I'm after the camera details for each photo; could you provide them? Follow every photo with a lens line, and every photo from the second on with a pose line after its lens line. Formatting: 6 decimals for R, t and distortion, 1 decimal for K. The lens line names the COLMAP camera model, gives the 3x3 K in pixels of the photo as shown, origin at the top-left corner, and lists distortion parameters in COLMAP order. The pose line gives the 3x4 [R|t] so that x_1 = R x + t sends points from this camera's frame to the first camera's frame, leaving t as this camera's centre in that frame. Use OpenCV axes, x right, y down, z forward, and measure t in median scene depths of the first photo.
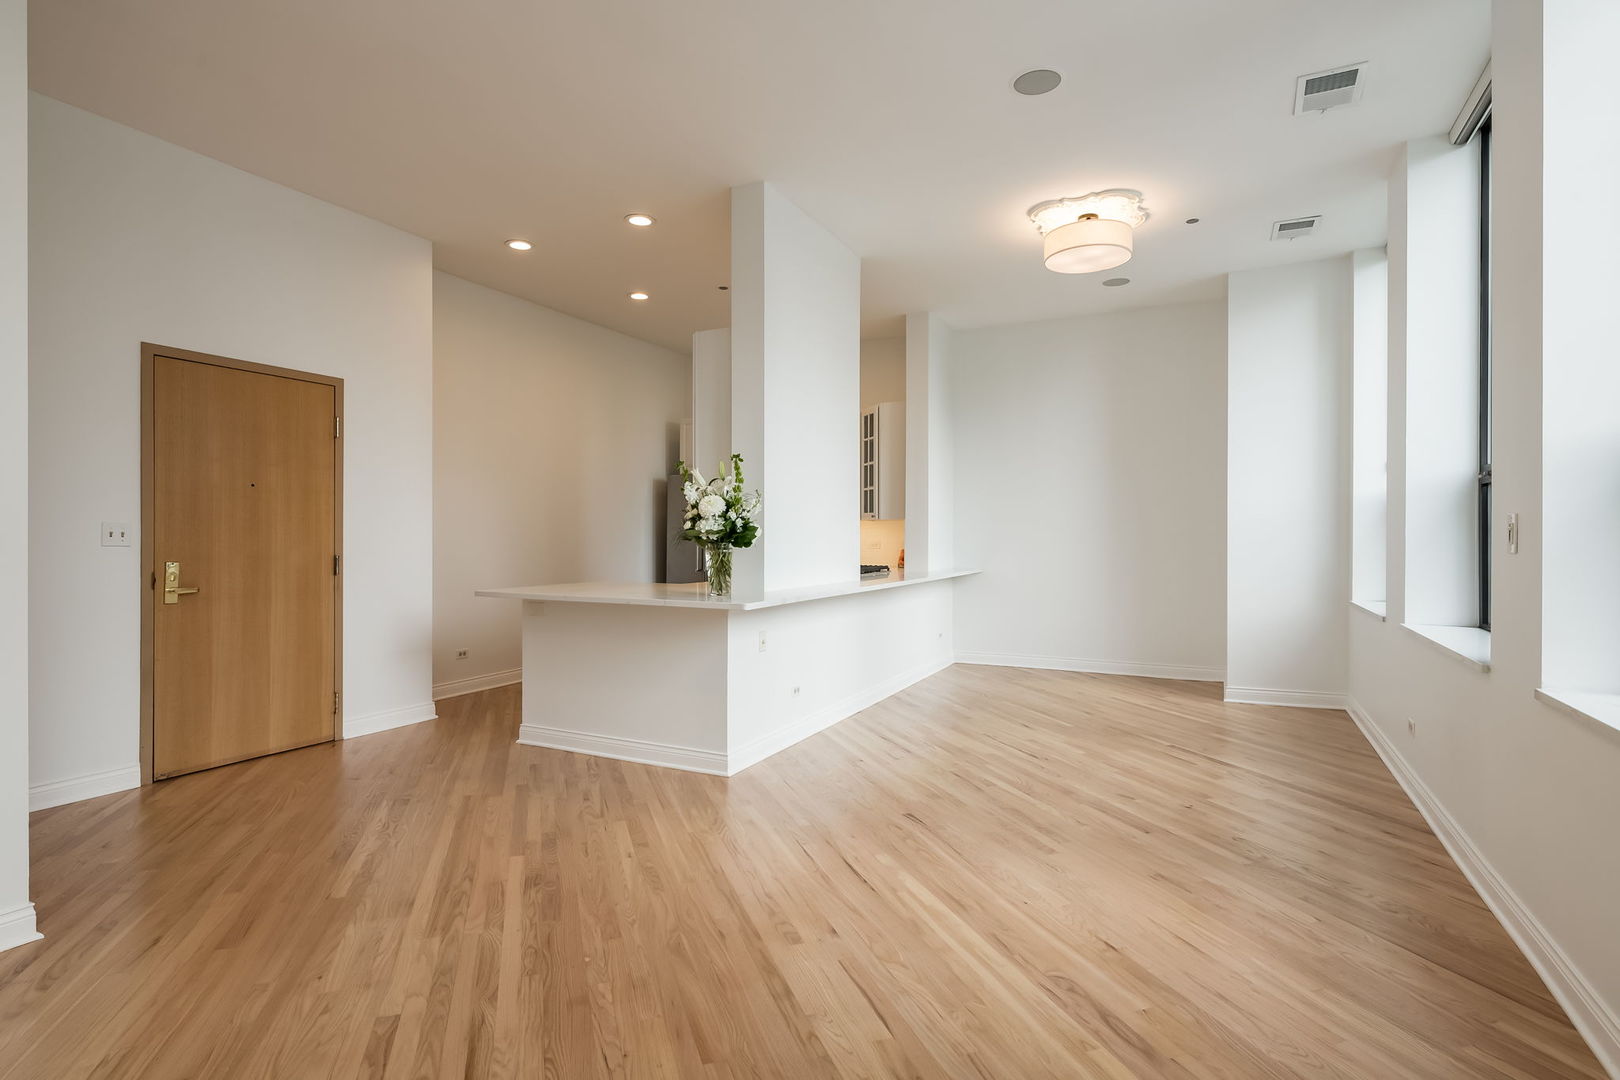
lens RADIAL K [[827.8, 0, 810.7], [0, 827.8, 537.7], [0, 0, 1]] dist [0.001942, -0.001099]
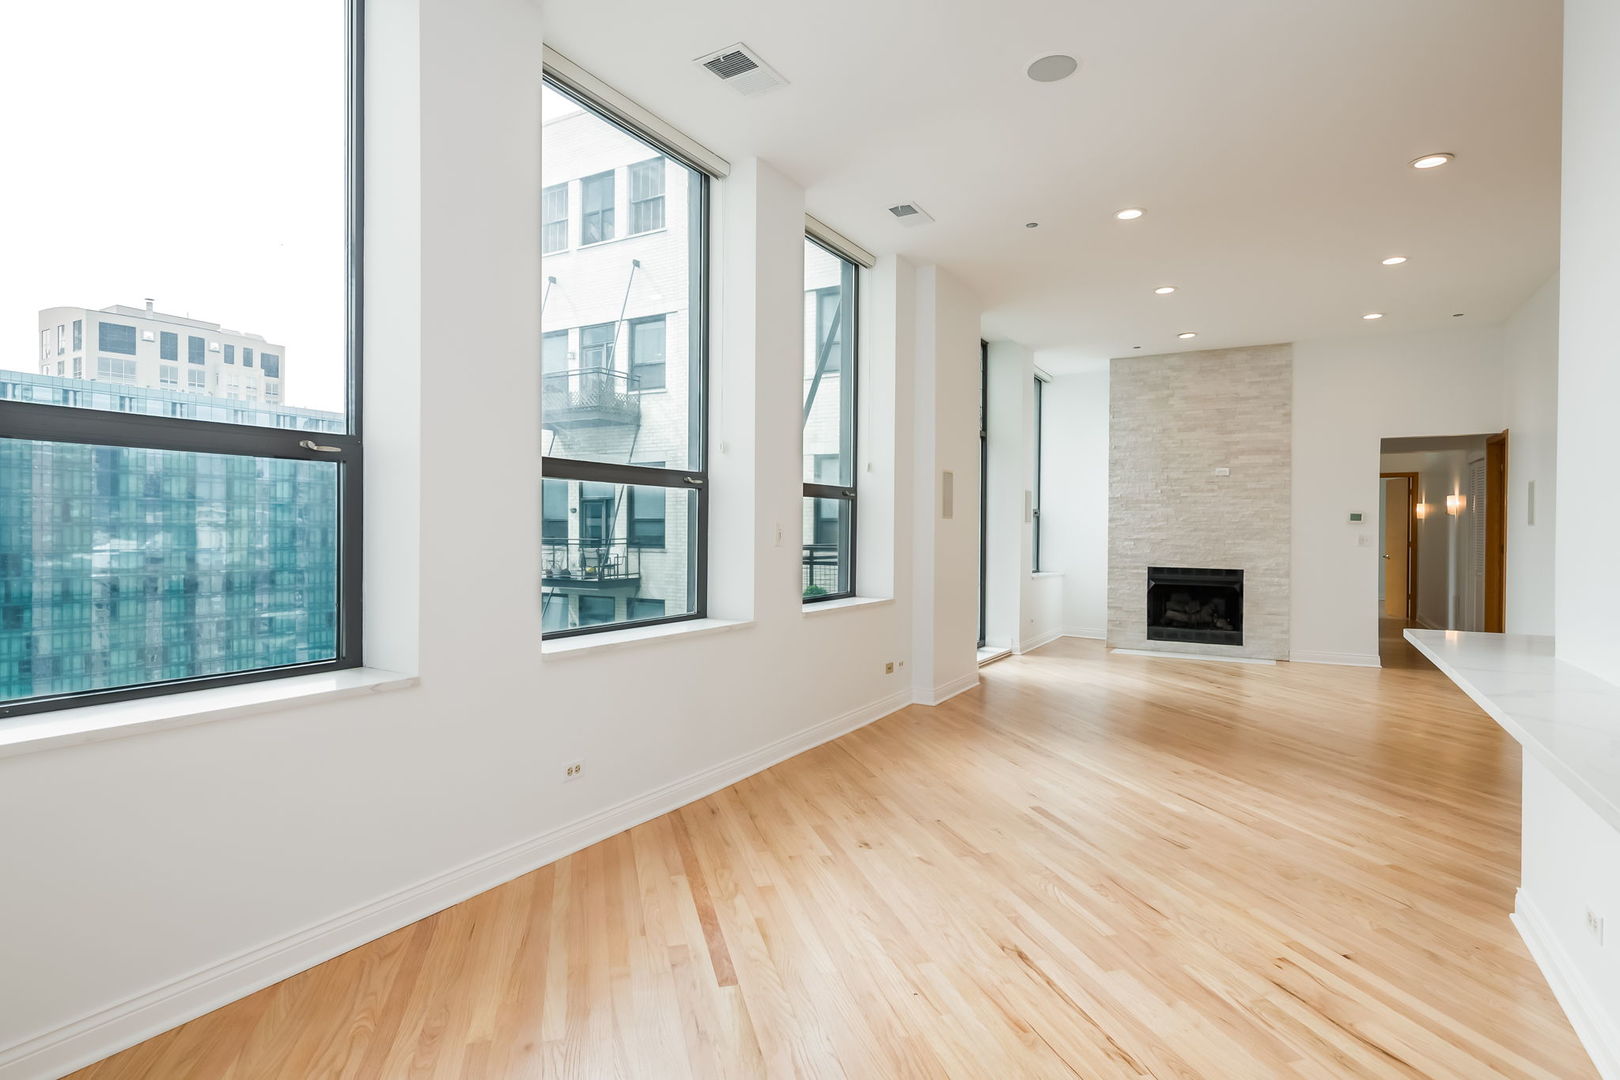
lens RADIAL K [[827.8, 0, 803.0], [0, 827.8, 537.2], [0, 0, 1]] dist [0.001942, -0.001099]
pose [[-0.997179, -0.009519, 0.074460, 0.400574], [-0.008600, 0.999883, 0.012648, -0.014019], [-0.074572, 0.011972, -0.997144, 1.642775]]
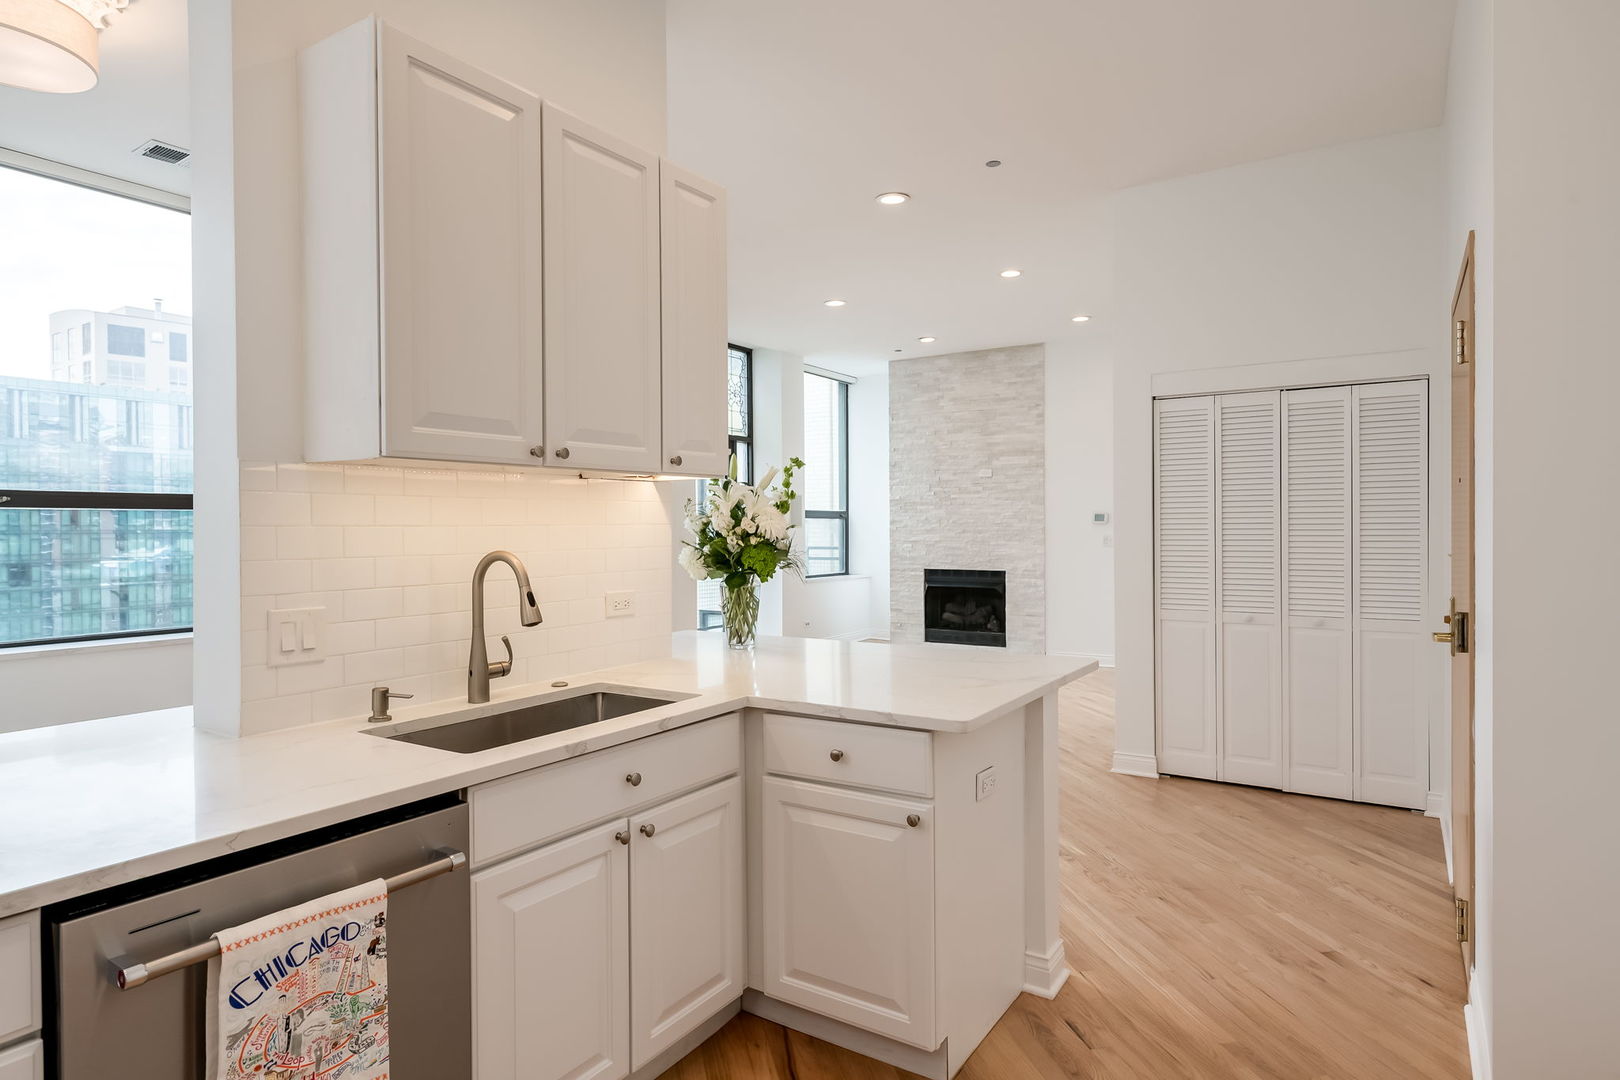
lens RADIAL K [[903.3, 0, 814.4], [0, 903.3, 532.9], [0, 0, 1]] dist [0.014498, -0.000157]
pose [[-0.989930, 0.003130, 0.141525, -0.326456], [0.004632, 0.999936, 0.010282, -0.034582], [-0.141484, 0.010834, -0.989881, 1.782092]]
